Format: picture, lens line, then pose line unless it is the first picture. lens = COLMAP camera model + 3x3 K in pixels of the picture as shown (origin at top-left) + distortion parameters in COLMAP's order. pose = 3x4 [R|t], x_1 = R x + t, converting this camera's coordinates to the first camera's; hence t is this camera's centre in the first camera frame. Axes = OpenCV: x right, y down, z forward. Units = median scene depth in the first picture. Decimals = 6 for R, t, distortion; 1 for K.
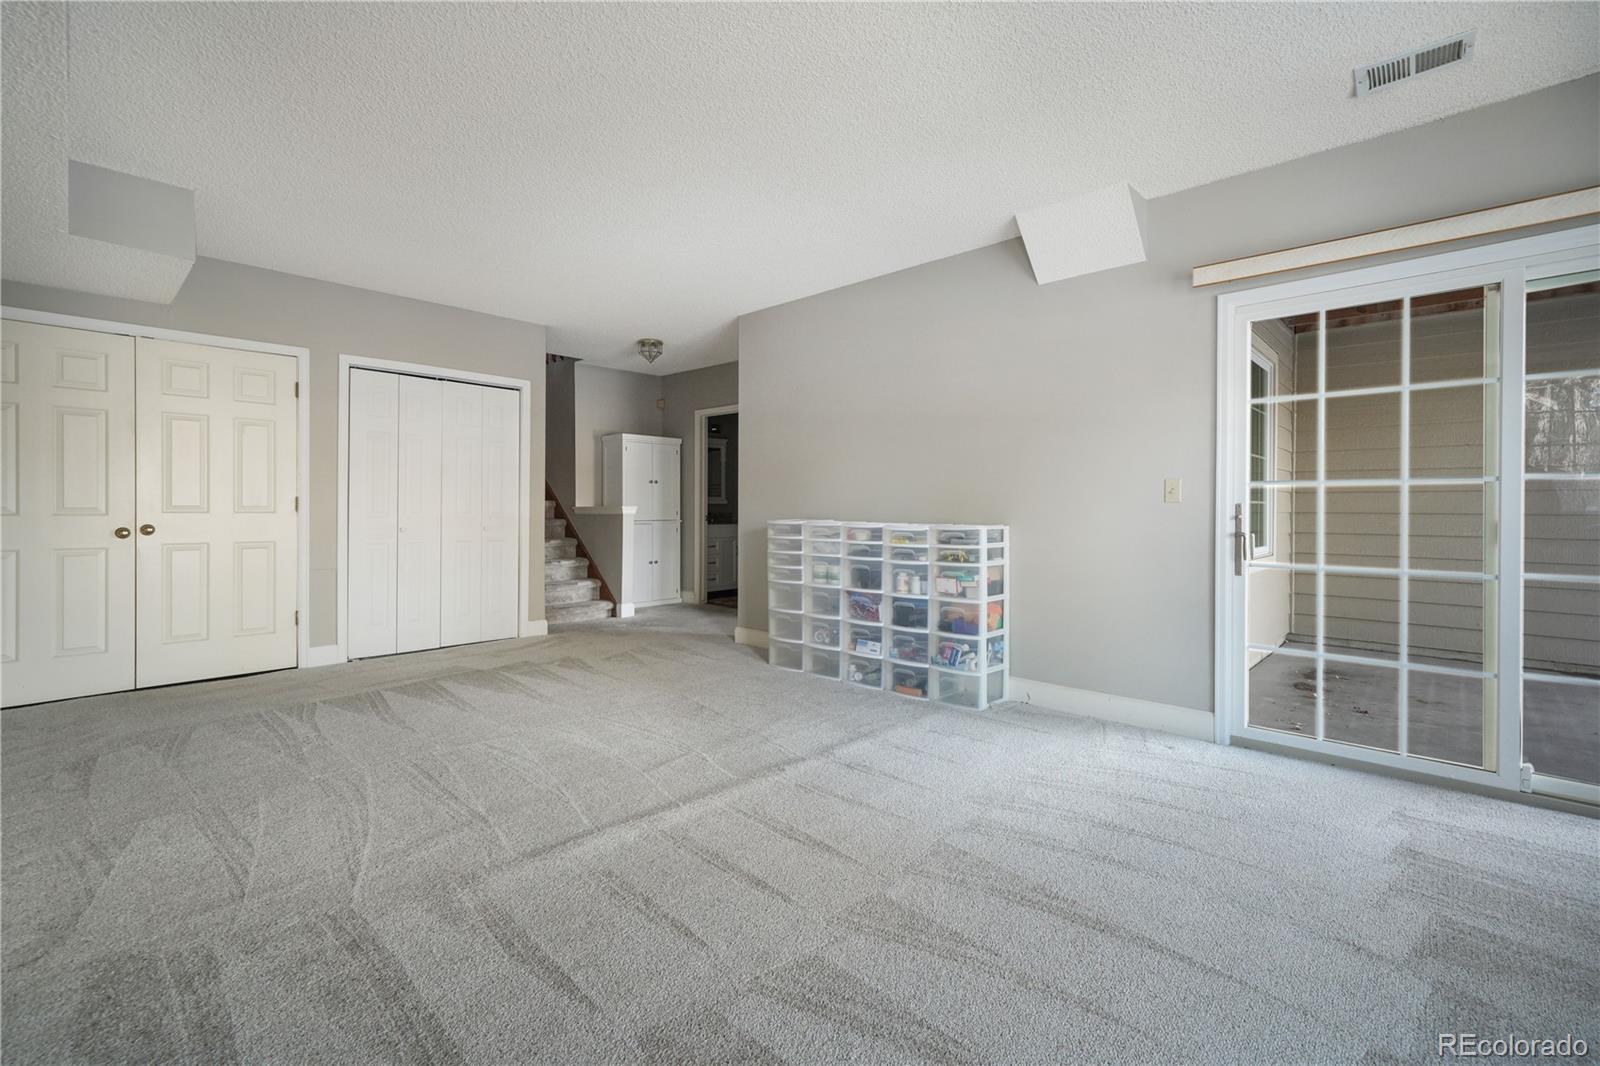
lens RADIAL K [[699.6, 0, 799.6], [0, 699.6, 519.5], [0, 0, 1]] dist [0.007141, 0.000369]
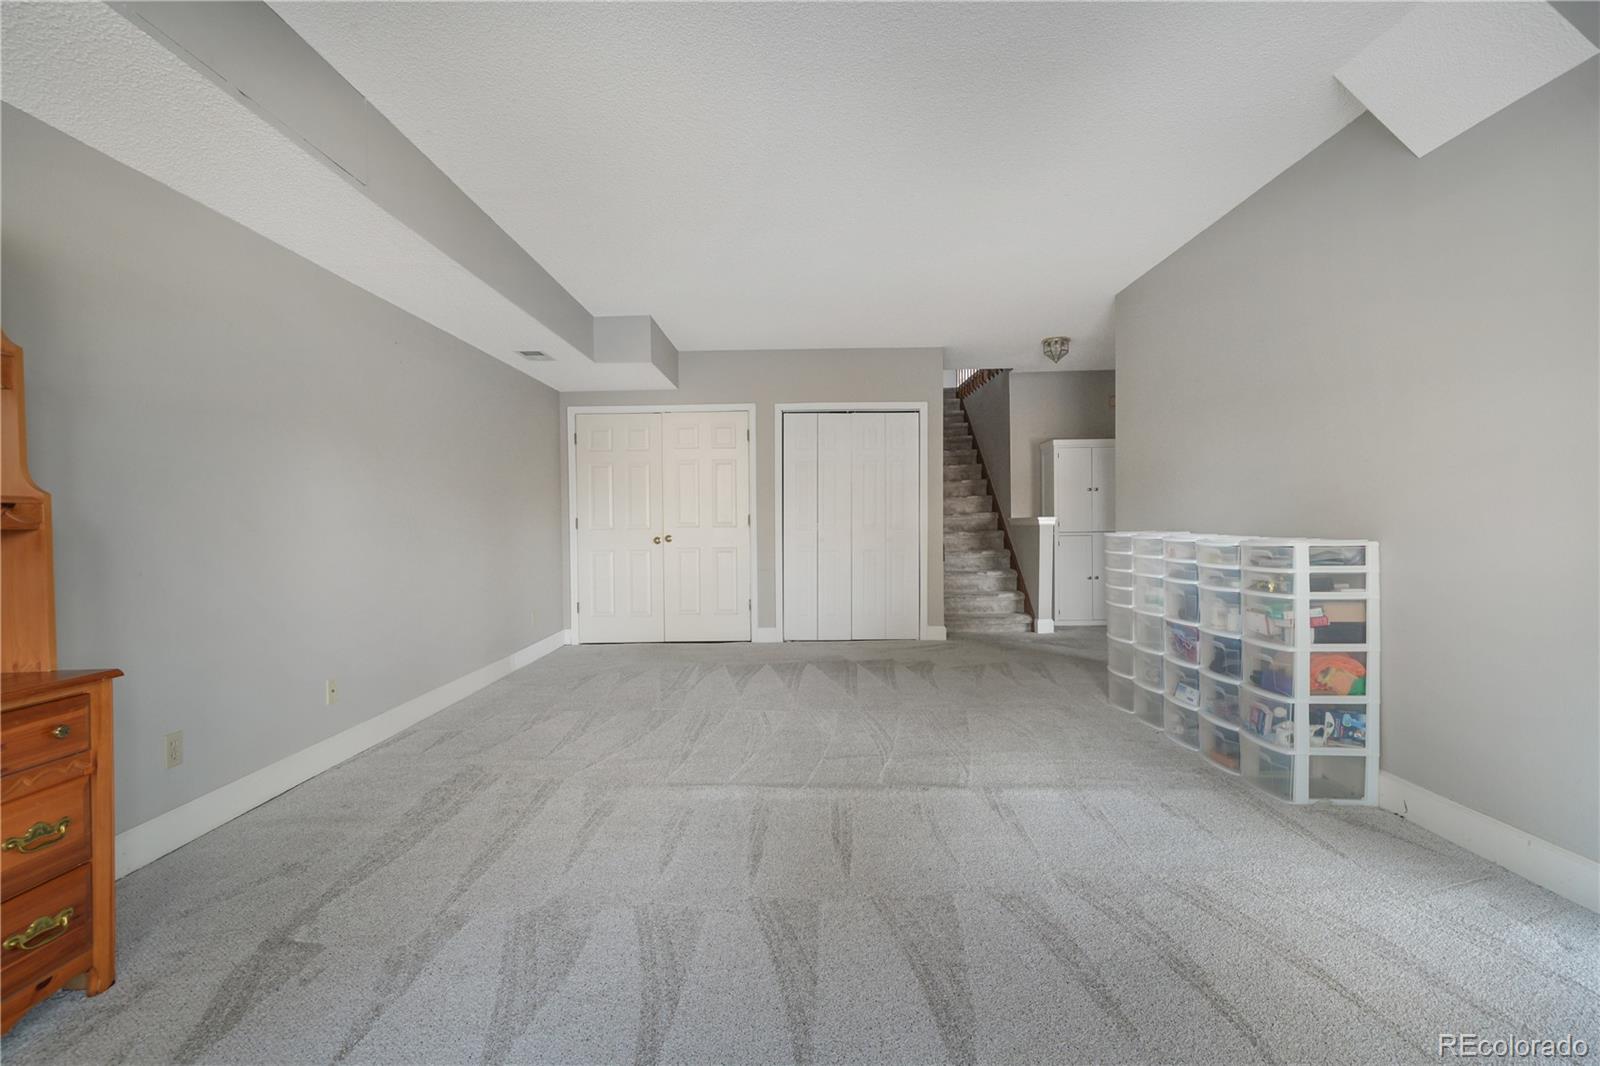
lens RADIAL K [[735.5, 0, 797.9], [0, 735.5, 538.7], [0, 0, 1]] dist [0.010319, 0.001524]
pose [[0.674187, 0.006213, -0.738534, 0.443806], [0.002930, 0.999934, 0.011086, -0.002471], [0.738555, -0.009638, 0.674125, 0.131206]]
